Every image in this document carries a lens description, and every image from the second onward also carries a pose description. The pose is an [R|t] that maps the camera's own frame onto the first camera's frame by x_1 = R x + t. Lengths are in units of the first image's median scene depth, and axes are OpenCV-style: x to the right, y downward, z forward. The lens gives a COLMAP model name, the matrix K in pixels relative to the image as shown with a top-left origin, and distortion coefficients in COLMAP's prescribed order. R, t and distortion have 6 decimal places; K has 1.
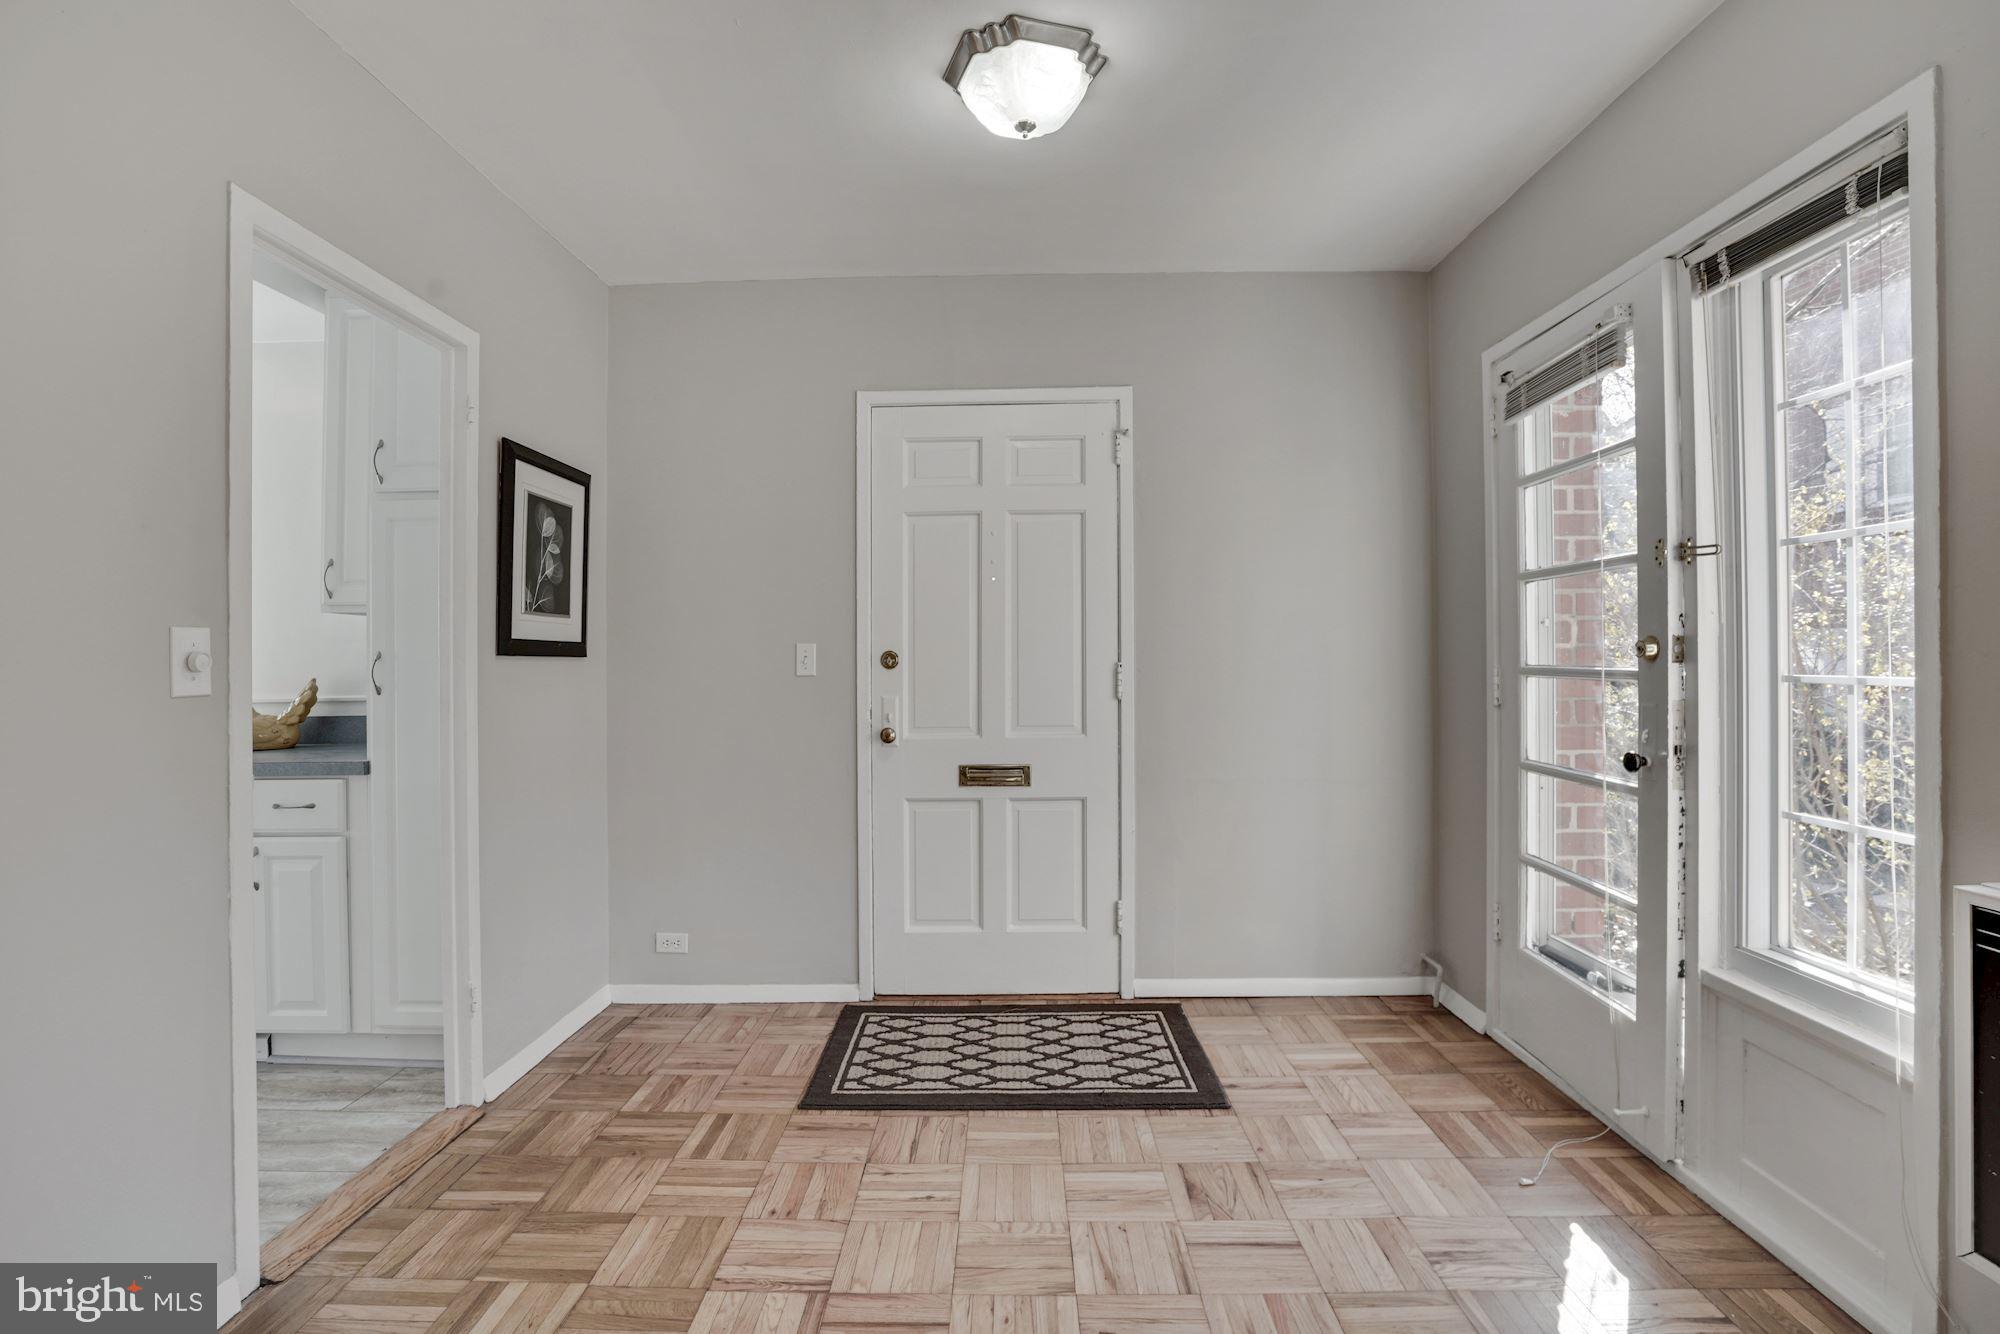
lens RADIAL K [[998.0, 0, 1018.0], [0, 998.0, 640.9], [0, 0, 1]] dist [-0.035918, 0.023882]
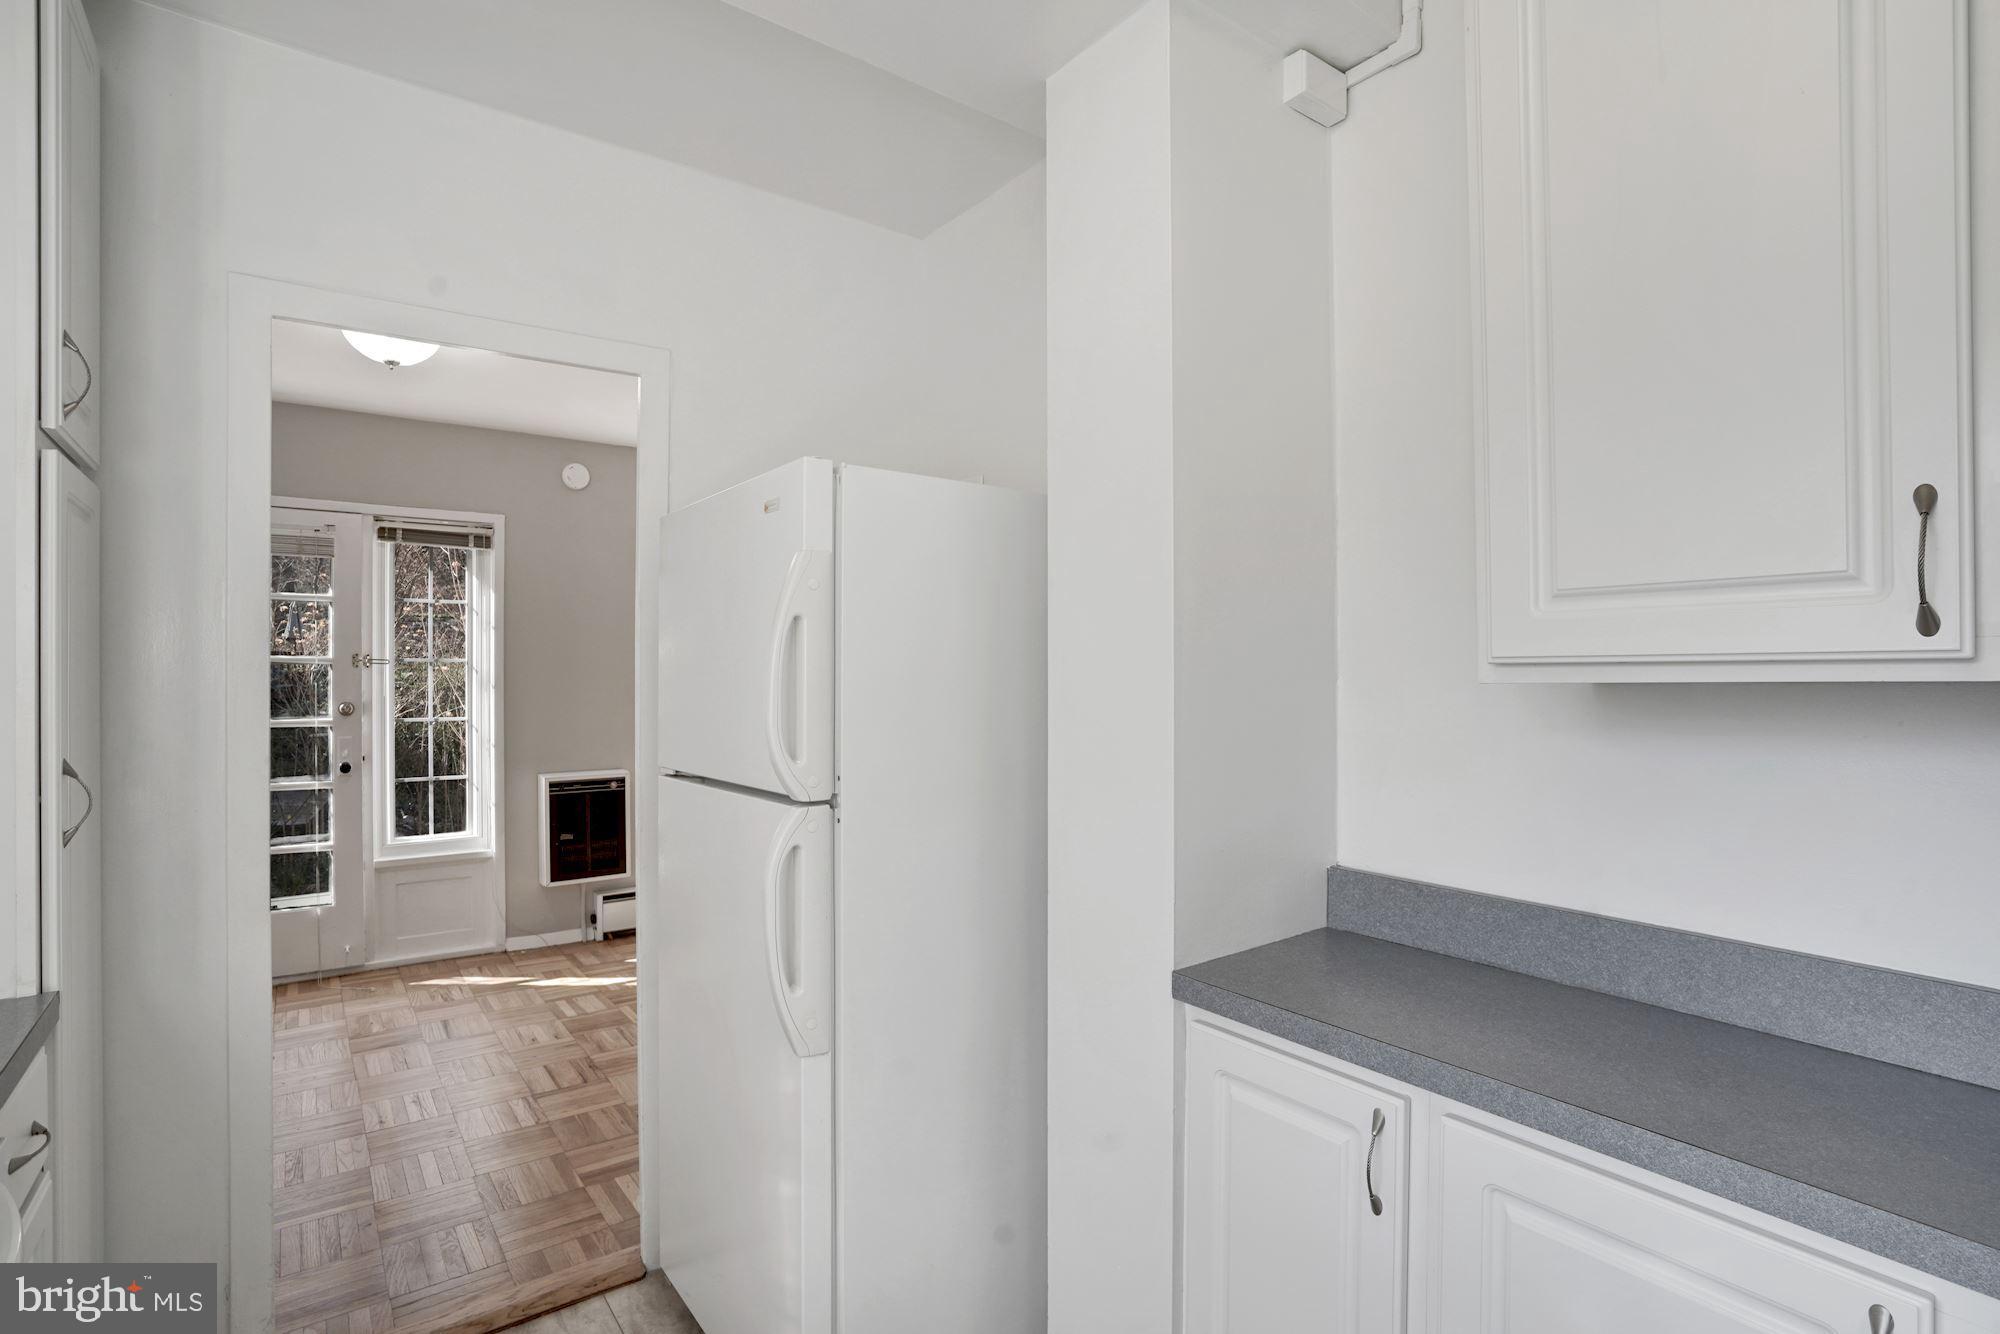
lens RADIAL K [[966.2, 0, 989.4], [0, 966.2, 681.5], [0, 0, 1]] dist [-0.002352, 0.000390]
pose [[-0.609163, 0.004923, 0.793030, -1.313637], [-0.001999, 0.999968, -0.007743, -0.028027], [-0.793043, -0.006302, -0.609133, 0.920579]]
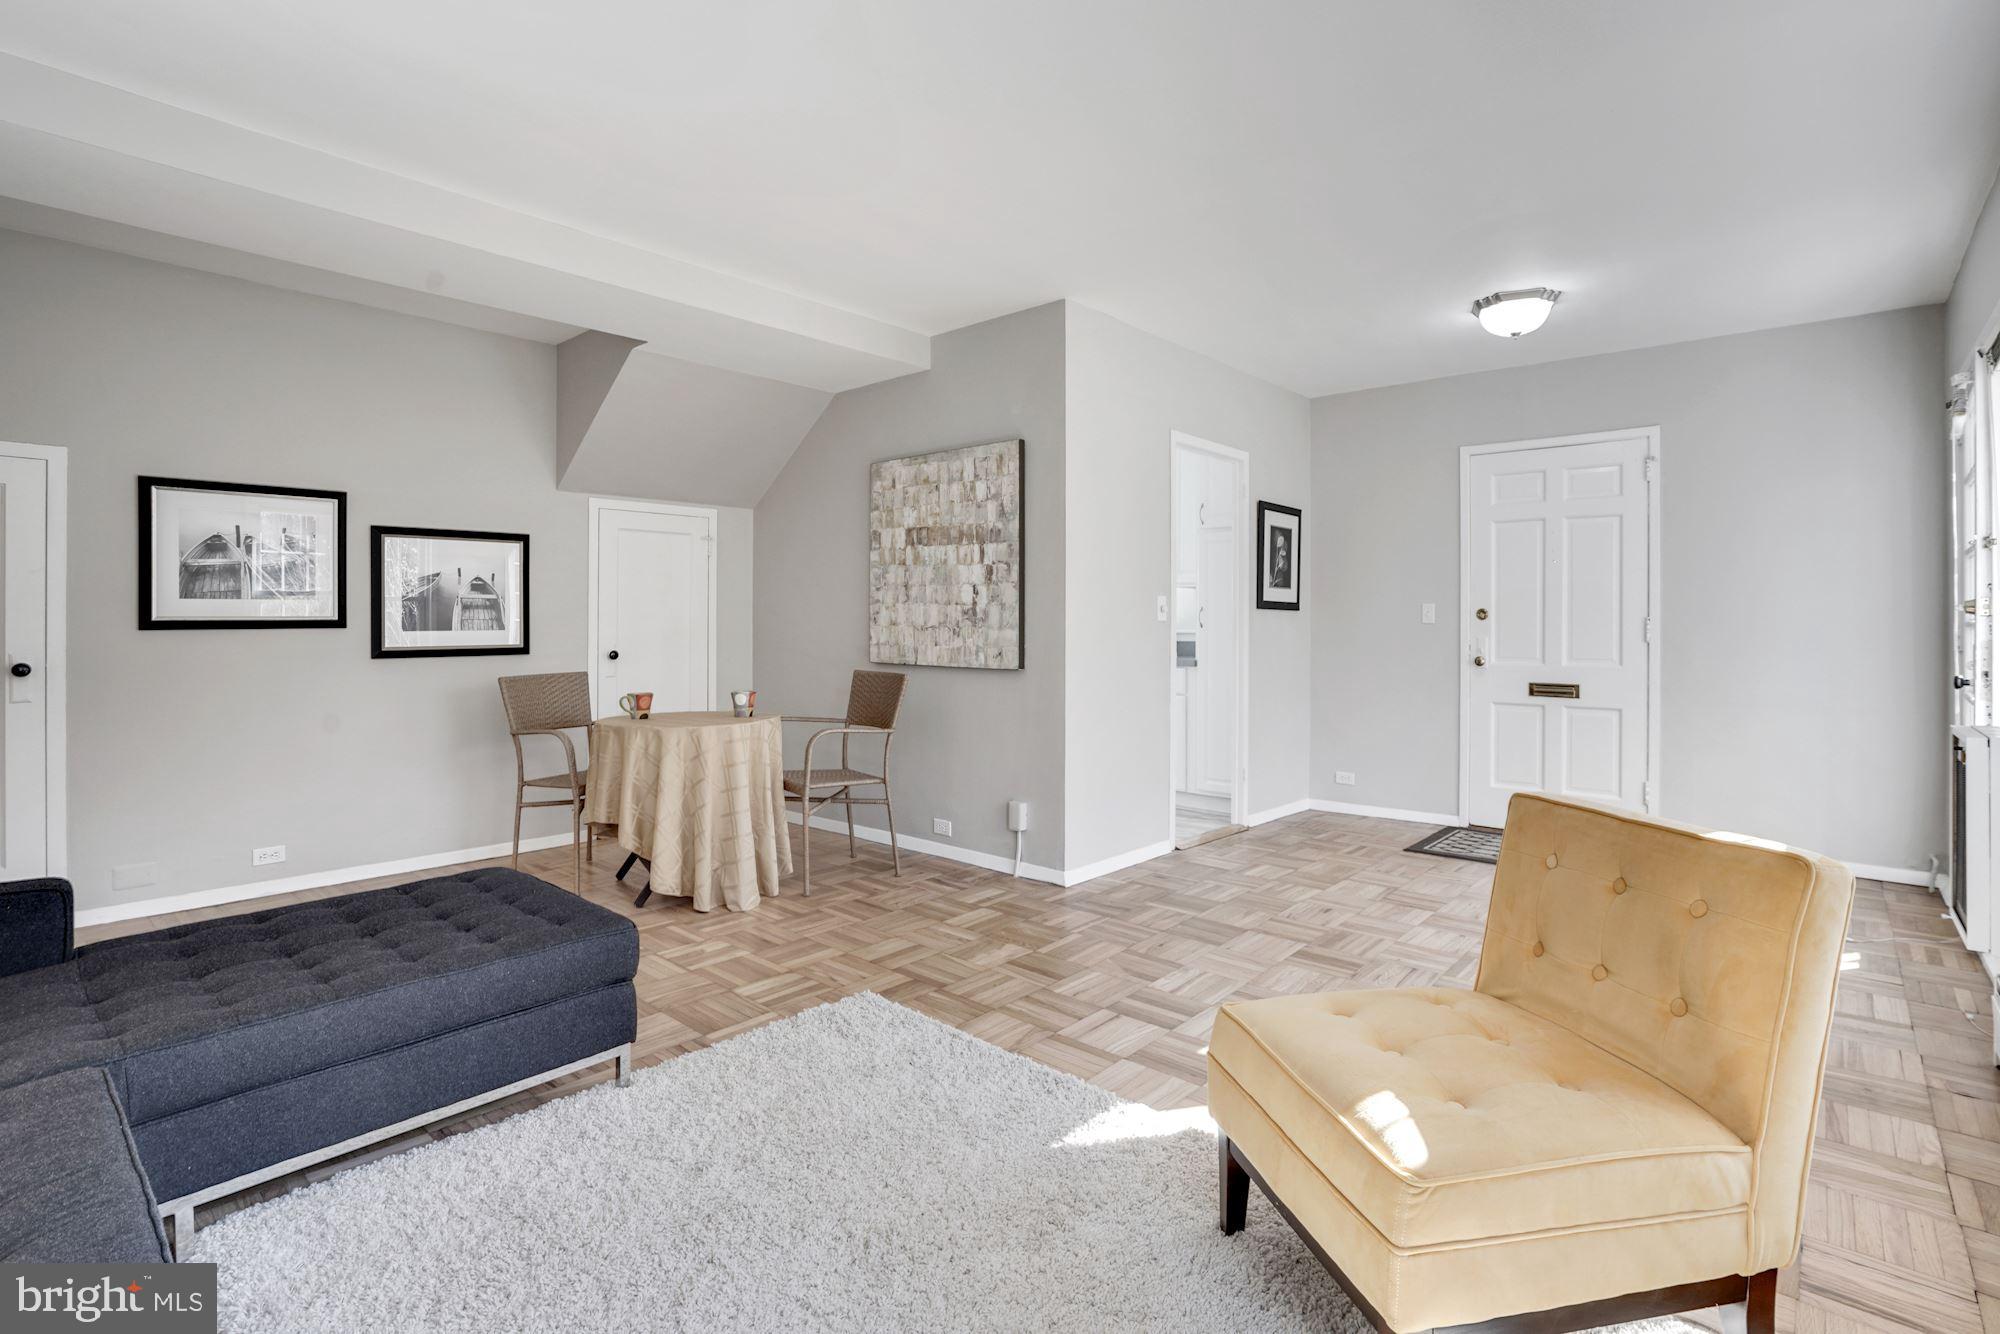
lens RADIAL K [[998.0, 0, 1010.0], [0, 998.0, 611.8], [0, 0, 1]] dist [-0.035918, 0.023882]
pose [[0.768565, 0.006858, -0.639735, 0.370900], [-0.002478, 0.999967, 0.007743, 0.006191], [0.639767, -0.004366, 0.768556, -0.847187]]
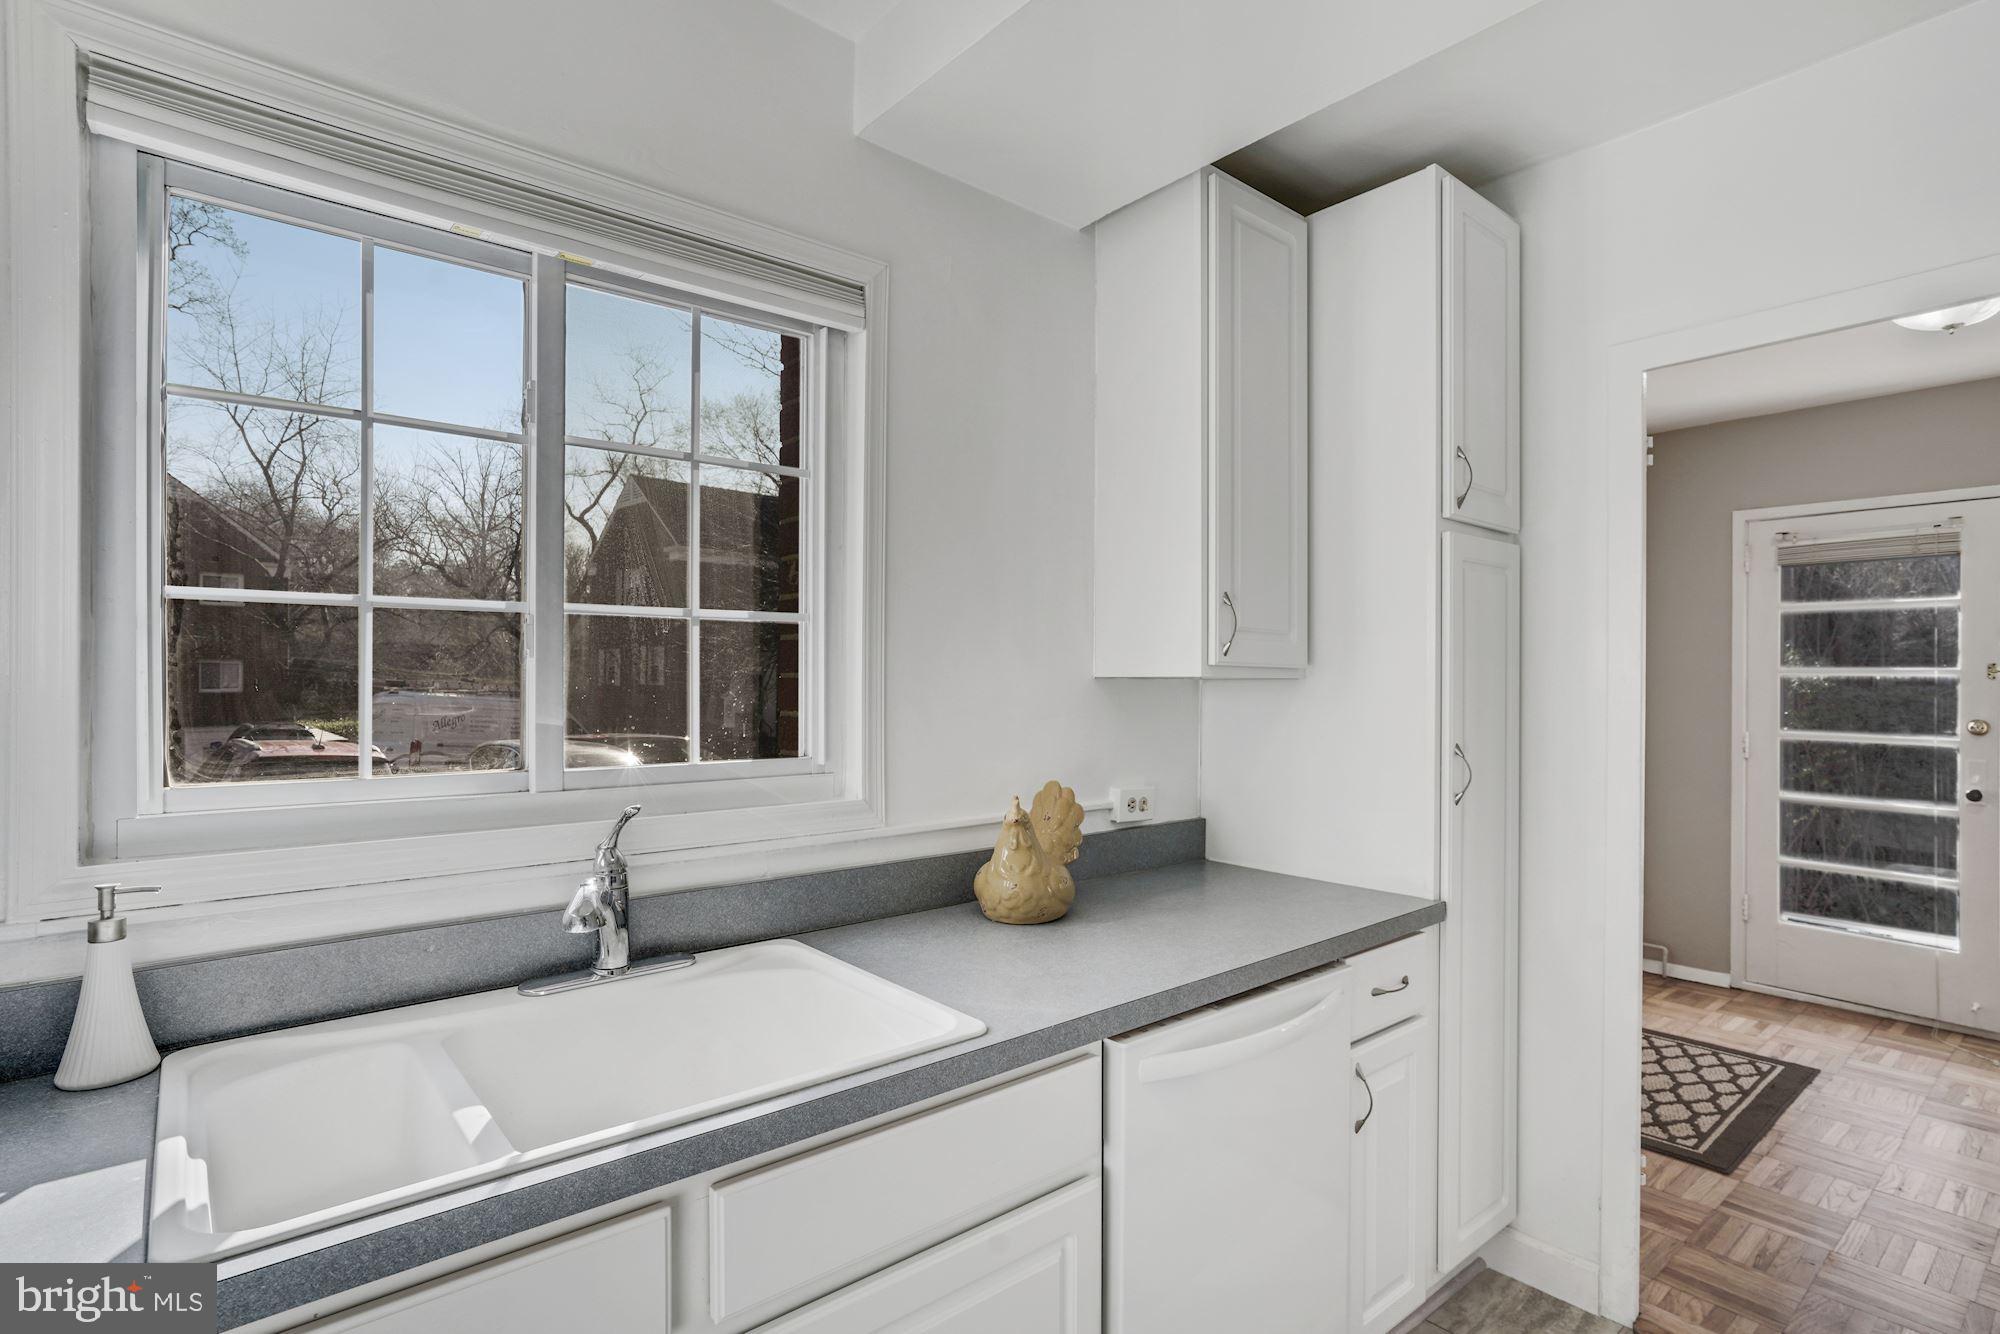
lens RADIAL K [[966.2, 0, 984.7], [0, 966.2, 699.3], [0, 0, 1]] dist [-0.002352, 0.000390]
pose [[0.757738, 0.003552, 0.652549, -1.360573], [-0.023722, 0.999474, 0.022105, -0.030631], [-0.652128, -0.032230, 0.757424, 0.694177]]
